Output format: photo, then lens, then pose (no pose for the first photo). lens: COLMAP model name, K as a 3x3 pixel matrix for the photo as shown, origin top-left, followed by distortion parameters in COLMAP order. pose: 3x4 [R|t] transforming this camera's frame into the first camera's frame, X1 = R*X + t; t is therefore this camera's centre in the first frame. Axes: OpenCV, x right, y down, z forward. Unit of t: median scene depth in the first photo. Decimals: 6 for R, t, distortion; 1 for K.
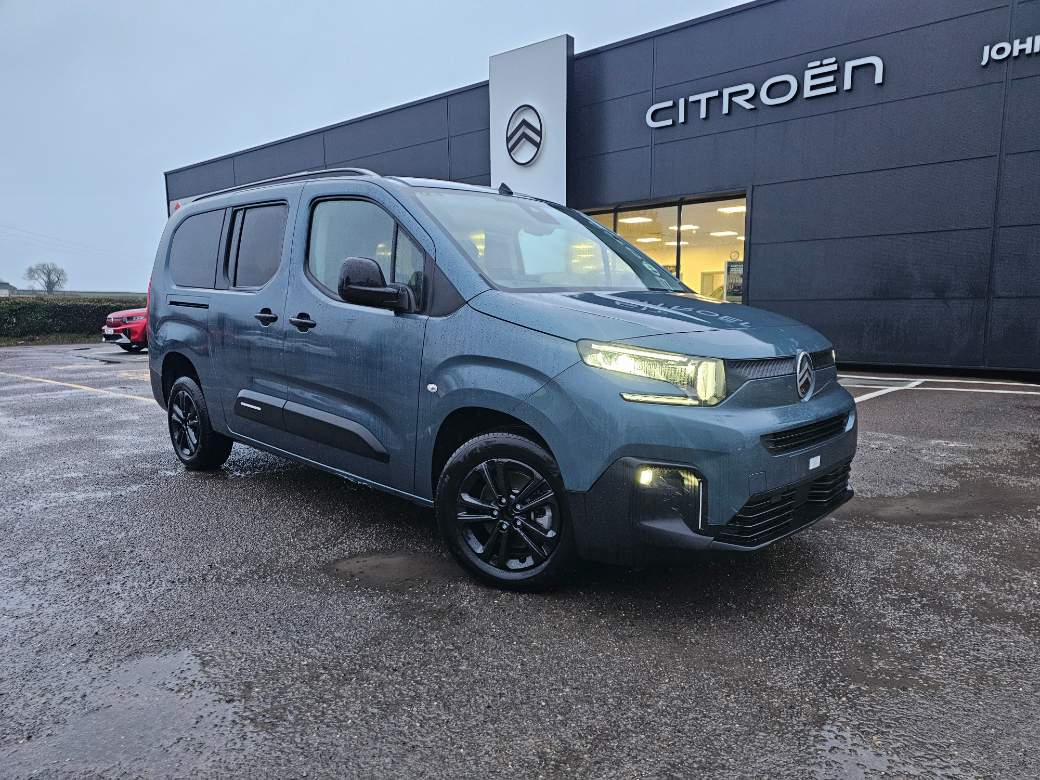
lens RADIAL K [[710.1, 0, 524.4], [0, 710.1, 393.9], [0, 0, 1]] dist [0.058679, -0.032680]
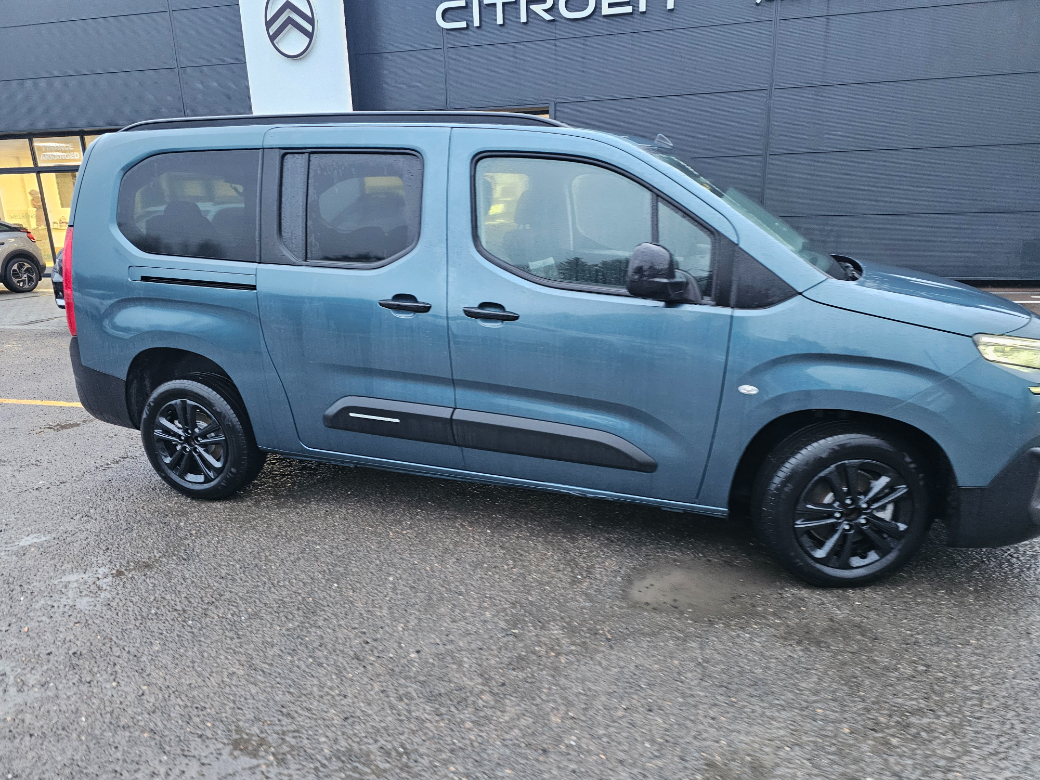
lens RADIAL K [[710.1, 0, 524.4], [0, 710.1, 393.9], [0, 0, 1]] dist [0.058679, -0.032680]
pose [[0.901072, -0.122628, 0.415970, -0.602826], [0.066323, 0.986871, 0.147262, -0.122856], [-0.428567, -0.105105, 0.897376, 0.244975]]
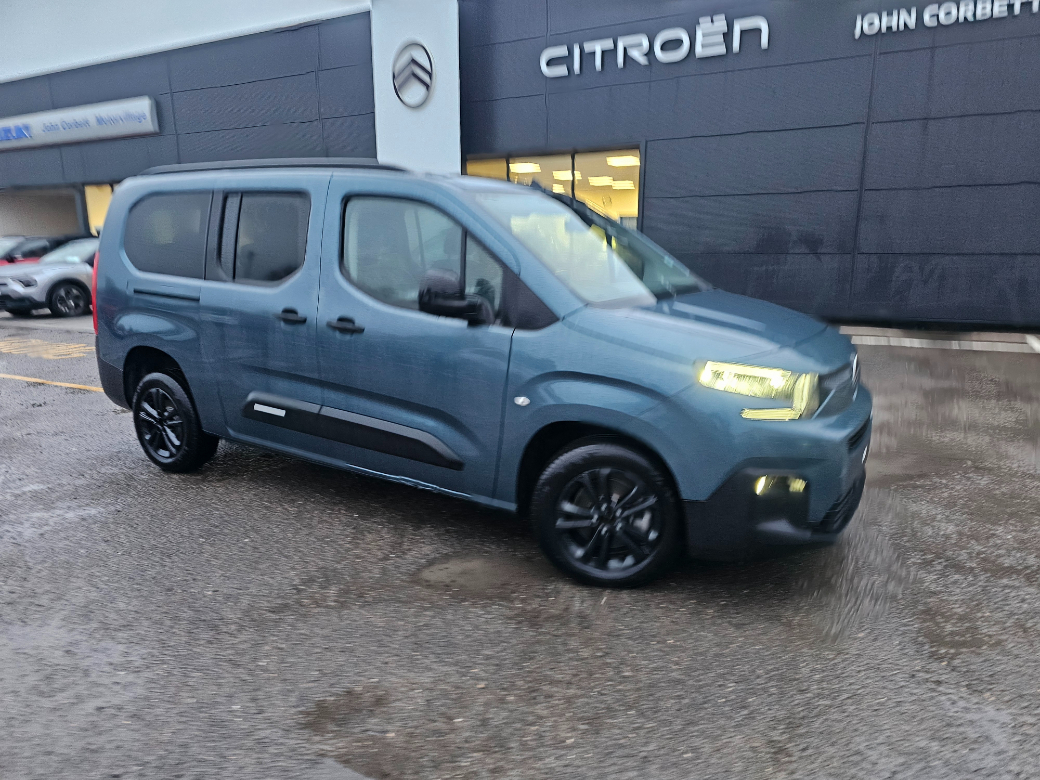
lens RADIAL K [[722.8, 0, 527.2], [0, 722.8, 387.8], [0, 0, 1]] dist [0.042308, -0.002463]
pose [[0.976997, -0.043018, 0.208867, -0.268521], [0.026332, 0.996283, 0.082023, -0.089189], [-0.211619, -0.074636, 0.974498, -0.013644]]
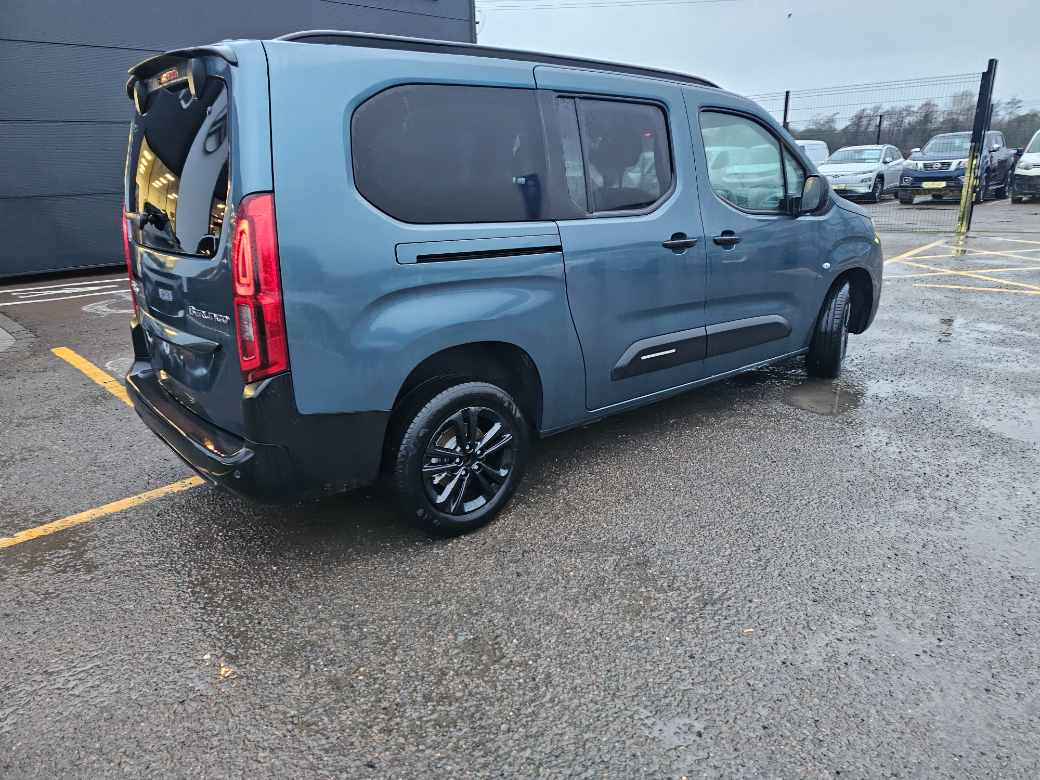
lens RADIAL K [[722.8, 0, 527.2], [0, 722.8, 387.8], [0, 0, 1]] dist [0.042308, -0.002463]
pose [[0.082221, -0.304118, 0.949080, -1.316596], [0.150251, 0.945202, 0.289859, -0.233401], [-0.985223, 0.118768, 0.123409, 1.139917]]
